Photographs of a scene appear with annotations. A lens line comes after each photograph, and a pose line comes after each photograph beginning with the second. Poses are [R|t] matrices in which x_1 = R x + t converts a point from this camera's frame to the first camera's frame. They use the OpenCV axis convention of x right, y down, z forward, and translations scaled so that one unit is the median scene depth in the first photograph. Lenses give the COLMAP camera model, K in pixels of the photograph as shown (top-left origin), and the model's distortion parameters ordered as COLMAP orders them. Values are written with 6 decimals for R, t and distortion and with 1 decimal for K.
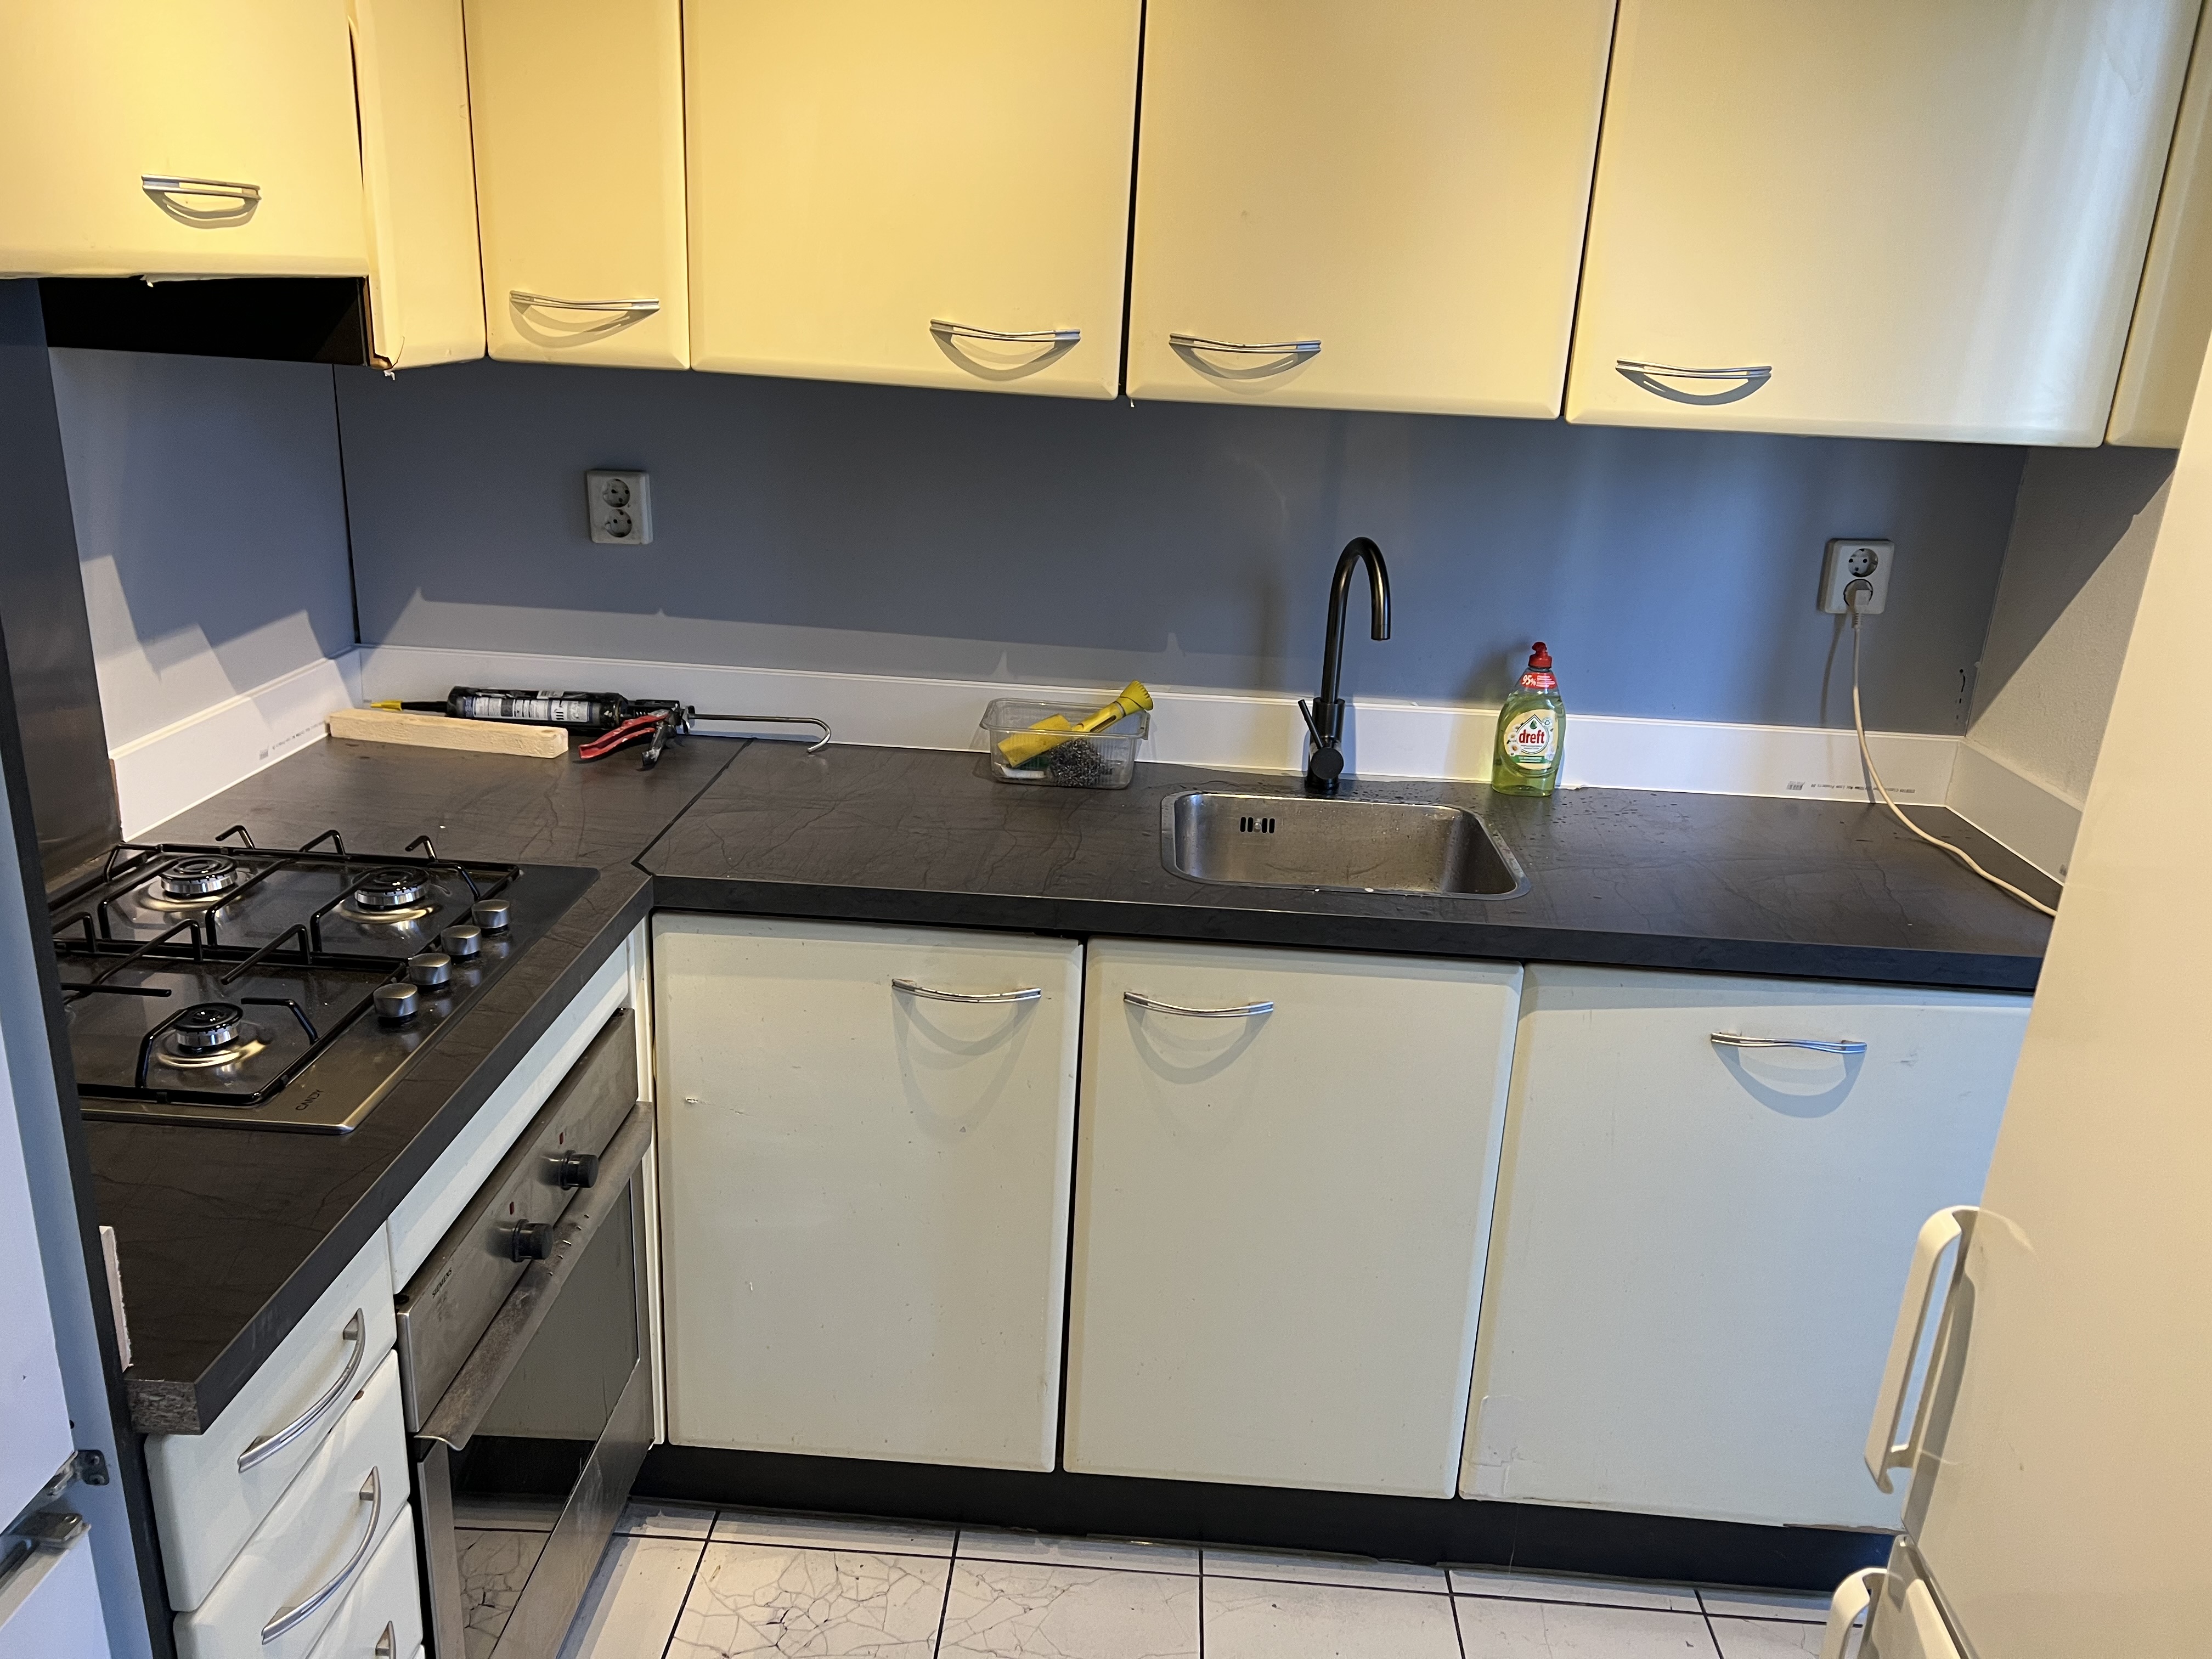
lens RADIAL K [[1677.5, 0, 1108.3], [0, 1677.5, 839.1], [0, 0, 1]] dist [0.028103, -0.024685]
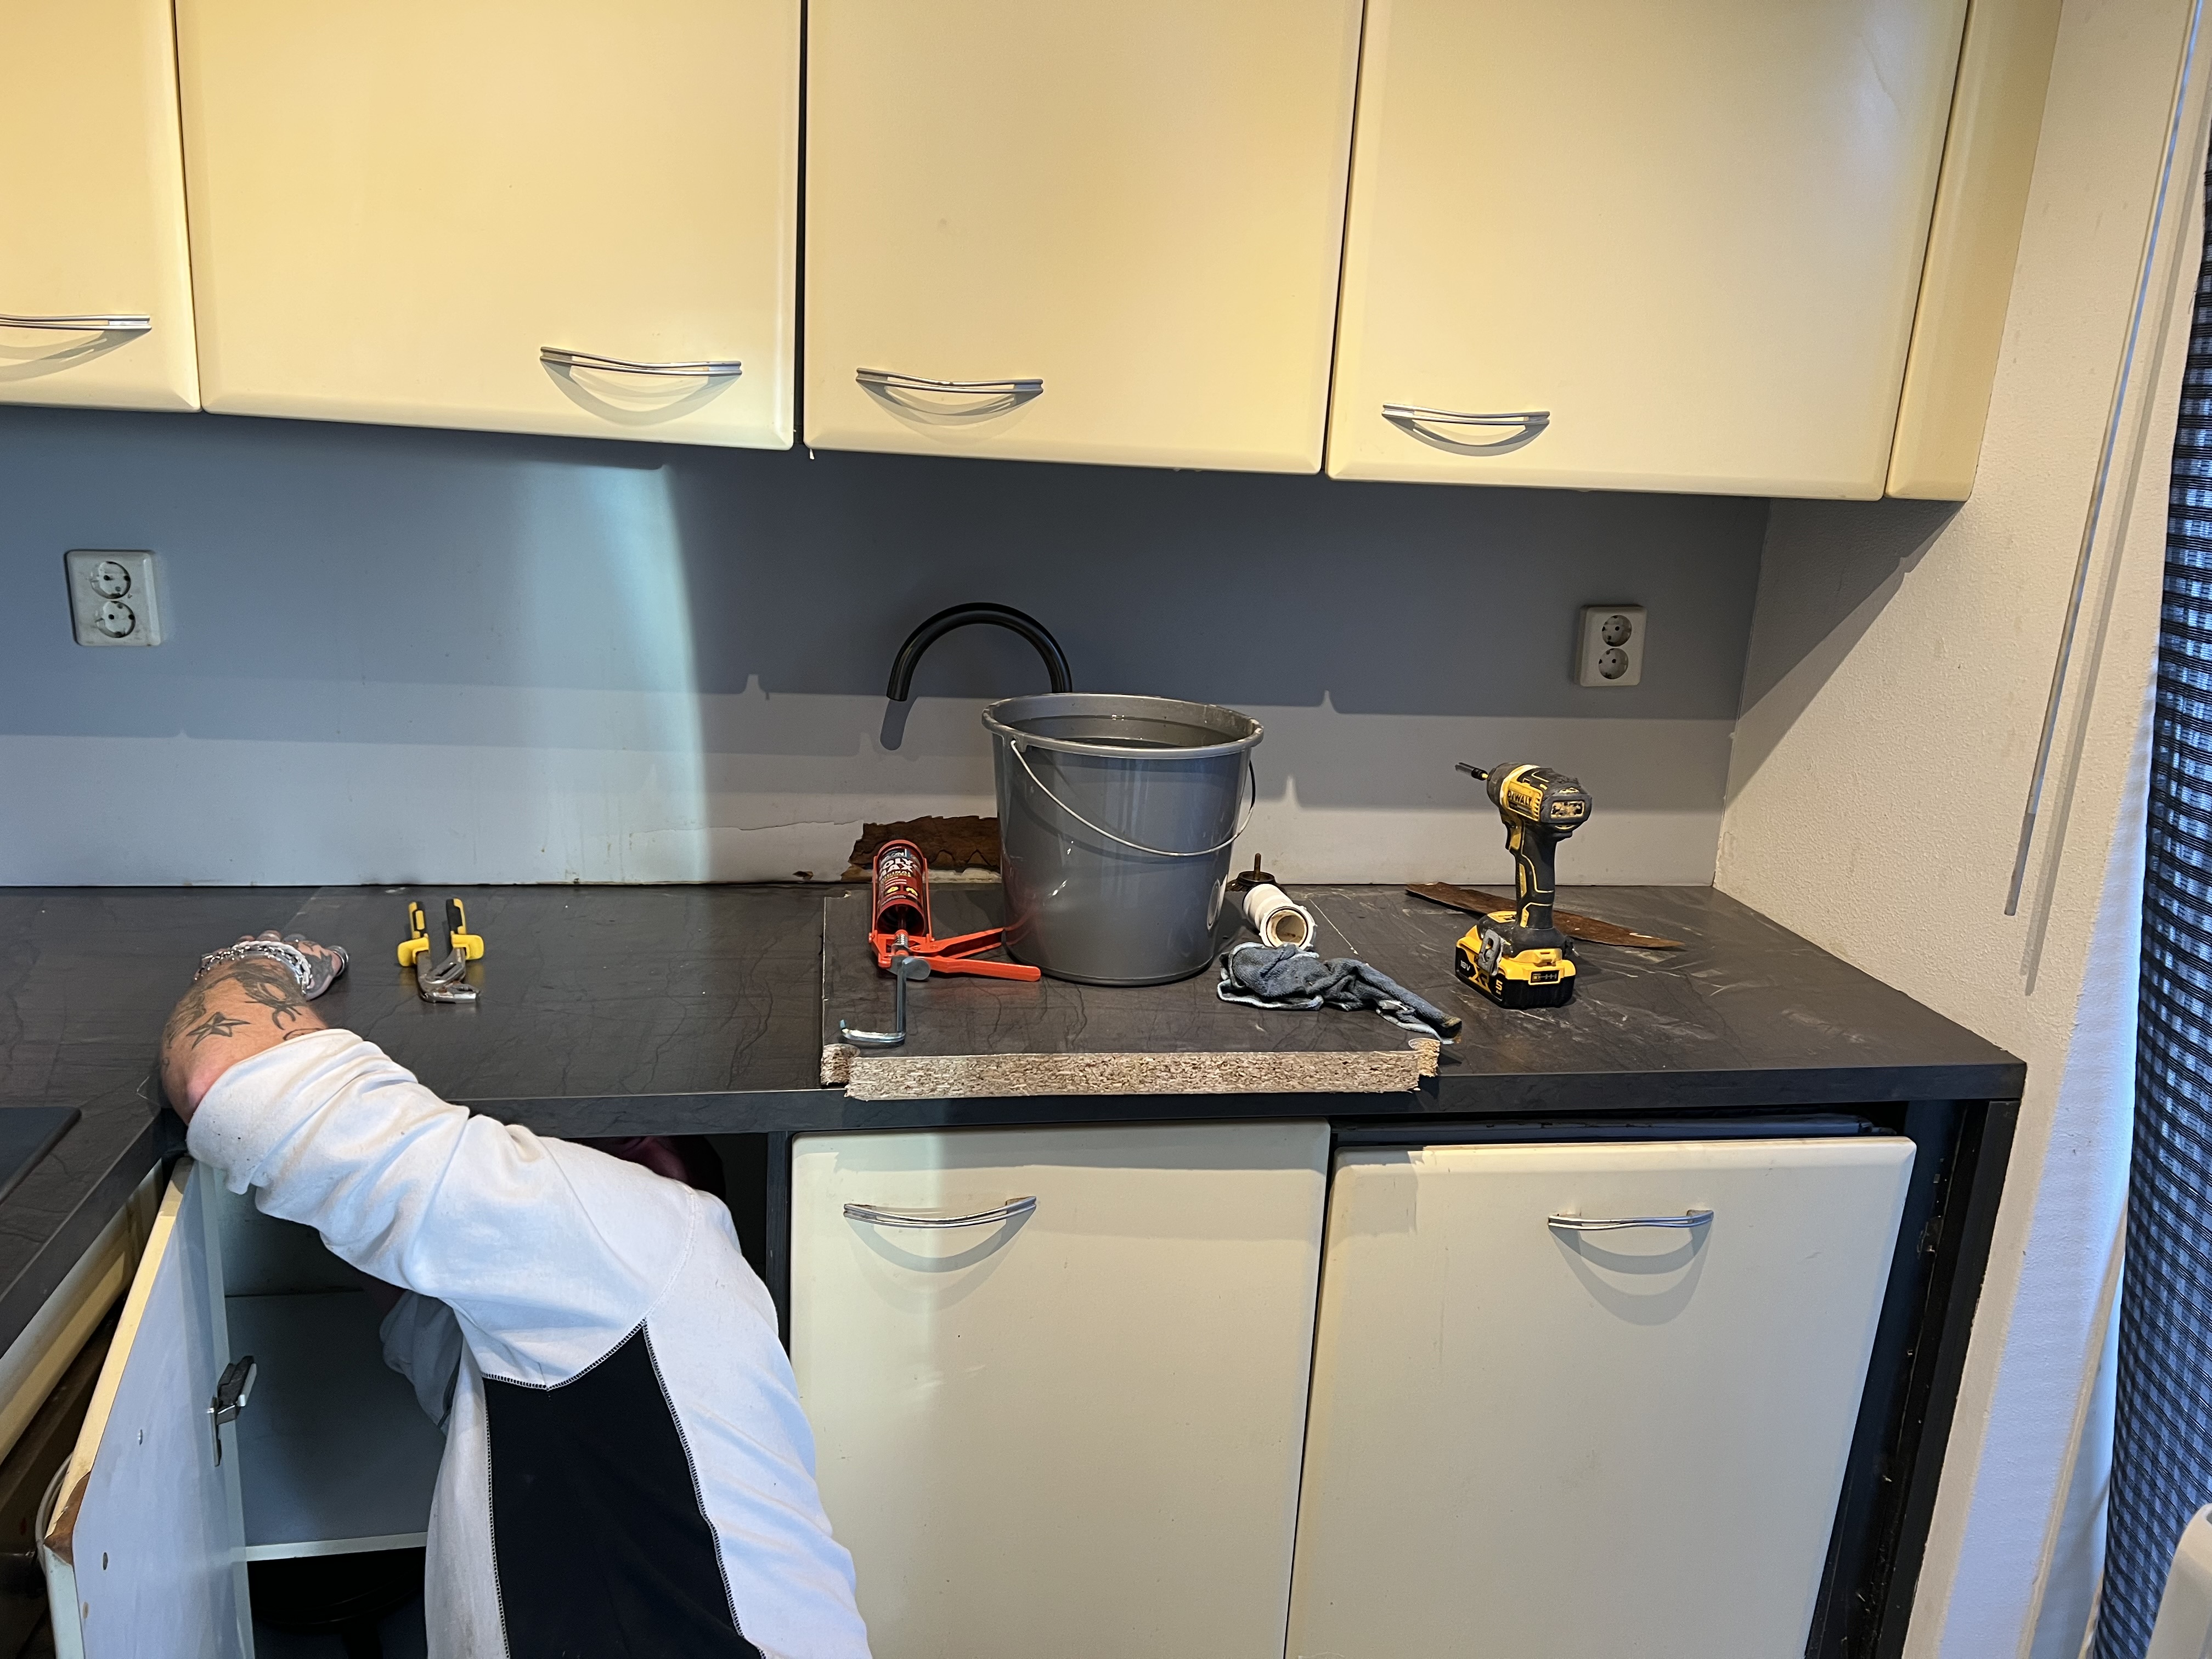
lens RADIAL K [[1677.5, 0, 1106.1], [0, 1677.5, 820.7], [0, 0, 1]] dist [0.028103, -0.024685]
pose [[0.975644, -0.049664, 0.213665, -0.028639], [0.061714, 0.996836, -0.050093, -0.038537], [-0.210501, 0.062059, 0.975622, 0.206364]]
